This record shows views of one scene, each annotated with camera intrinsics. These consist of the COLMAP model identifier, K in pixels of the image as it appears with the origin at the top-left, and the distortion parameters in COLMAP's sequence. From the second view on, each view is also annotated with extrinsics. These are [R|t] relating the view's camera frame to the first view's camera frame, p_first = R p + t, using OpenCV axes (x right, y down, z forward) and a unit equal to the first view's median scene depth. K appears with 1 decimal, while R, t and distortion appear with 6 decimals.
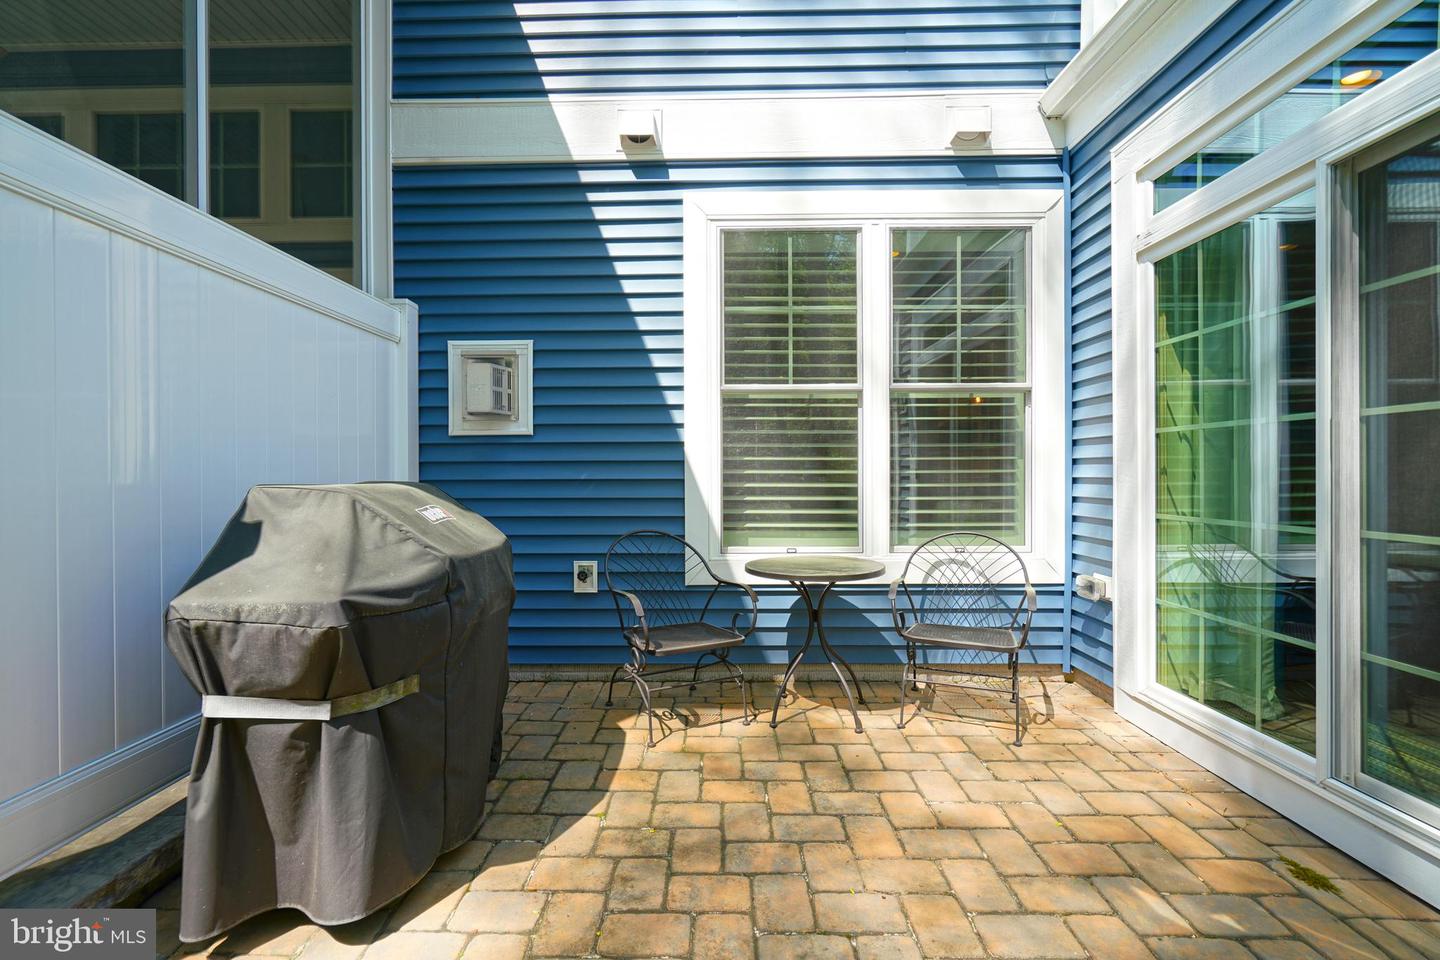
lens RADIAL K [[647.7, 0, 707.6], [0, 647.7, 474.1], [0, 0, 1]] dist [-0.012808, 0.005955]
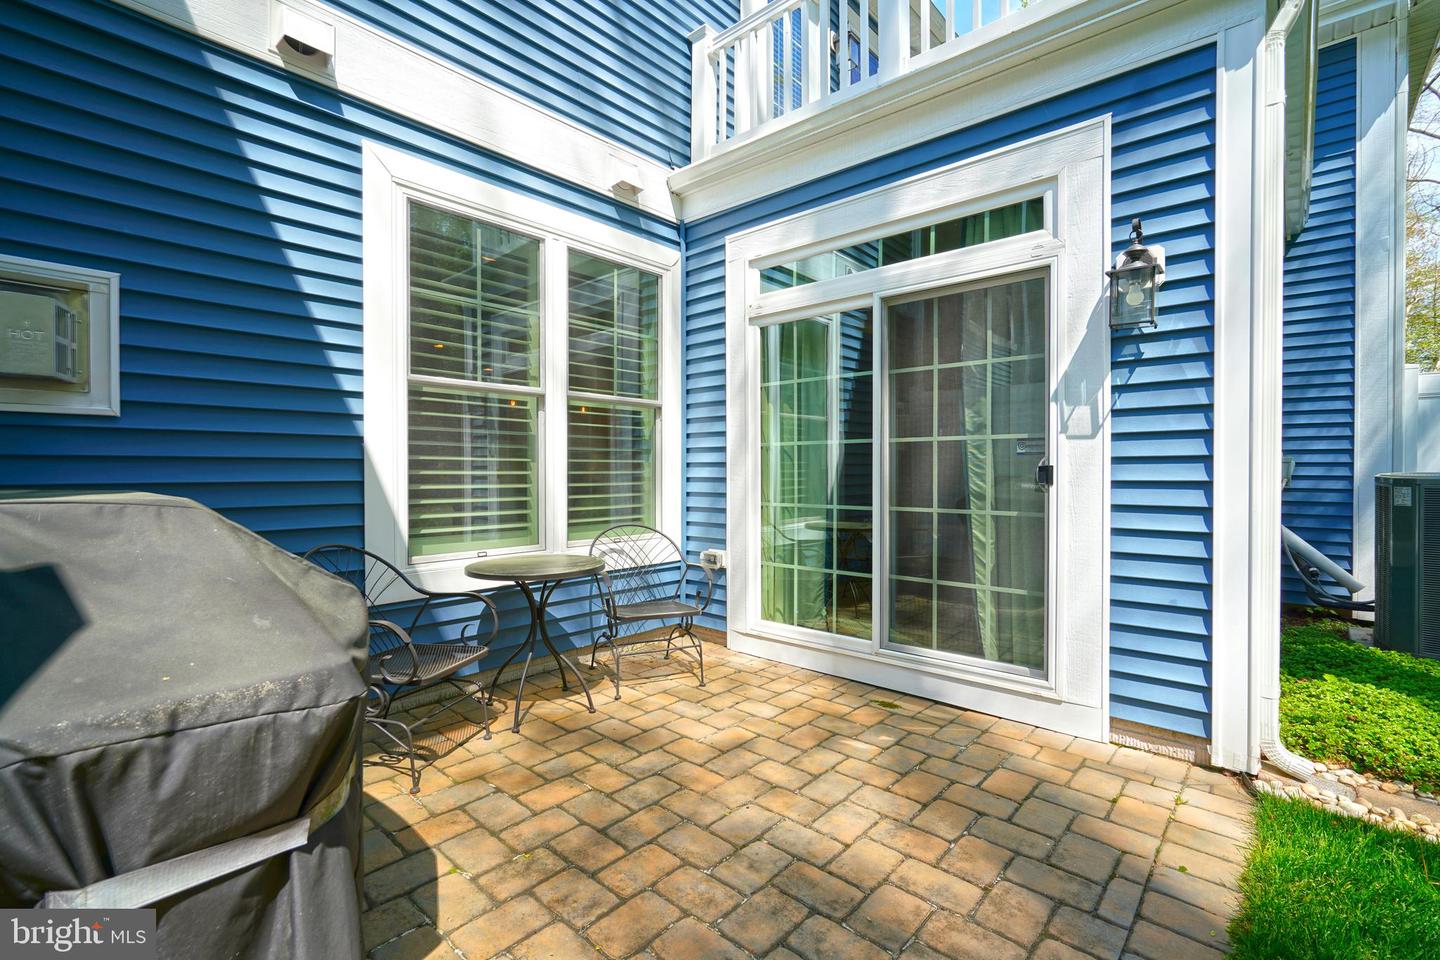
lens RADIAL K [[647.7, 0, 712.2], [0, 647.7, 475.2], [0, 0, 1]] dist [-0.012808, 0.005955]
pose [[0.654974, -0.001756, 0.755650, -0.422559], [0.000023, 0.999997, 0.002304, -0.002357], [-0.755652, -0.001492, 0.654972, 0.123951]]
